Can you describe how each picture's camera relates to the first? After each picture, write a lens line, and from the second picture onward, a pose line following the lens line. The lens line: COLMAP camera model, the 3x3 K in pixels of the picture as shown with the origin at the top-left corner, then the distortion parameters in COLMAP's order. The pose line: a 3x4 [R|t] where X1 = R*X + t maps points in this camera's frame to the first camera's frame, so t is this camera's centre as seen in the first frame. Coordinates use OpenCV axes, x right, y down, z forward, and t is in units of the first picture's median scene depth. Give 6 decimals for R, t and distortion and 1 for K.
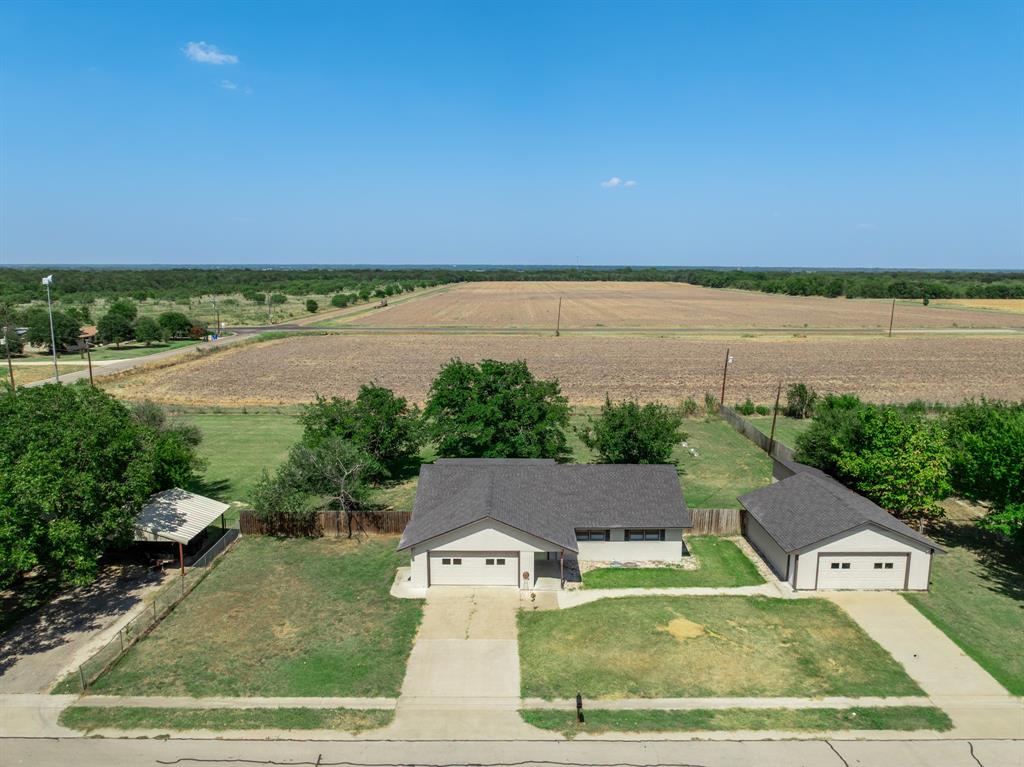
lens RADIAL K [[711.3, 0, 511.1], [0, 711.3, 383.1], [0, 0, 1]] dist [-0.026636, -0.000471]
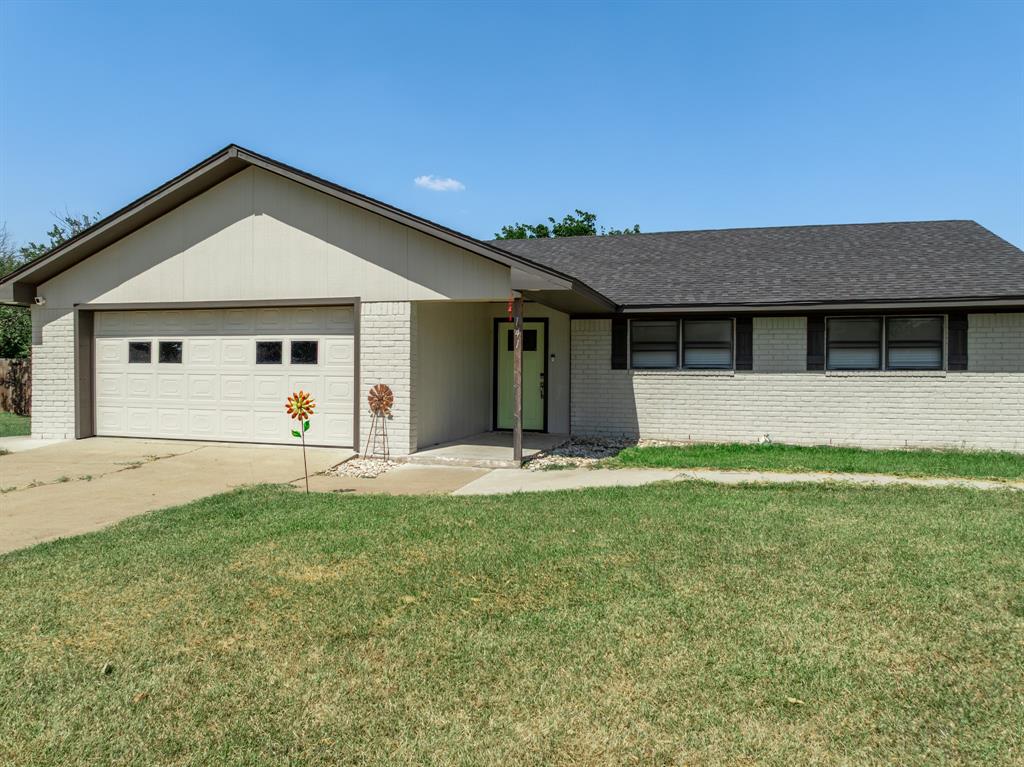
lens RADIAL K [[711.3, 0, 513.9], [0, 711.3, 382.1], [0, 0, 1]] dist [-0.026636, -0.000471]
pose [[0.963930, 0.010275, -0.265956, 0.133671], [-0.049095, 0.988971, -0.139732, 0.297009], [0.261587, 0.147749, 0.953804, 0.768015]]
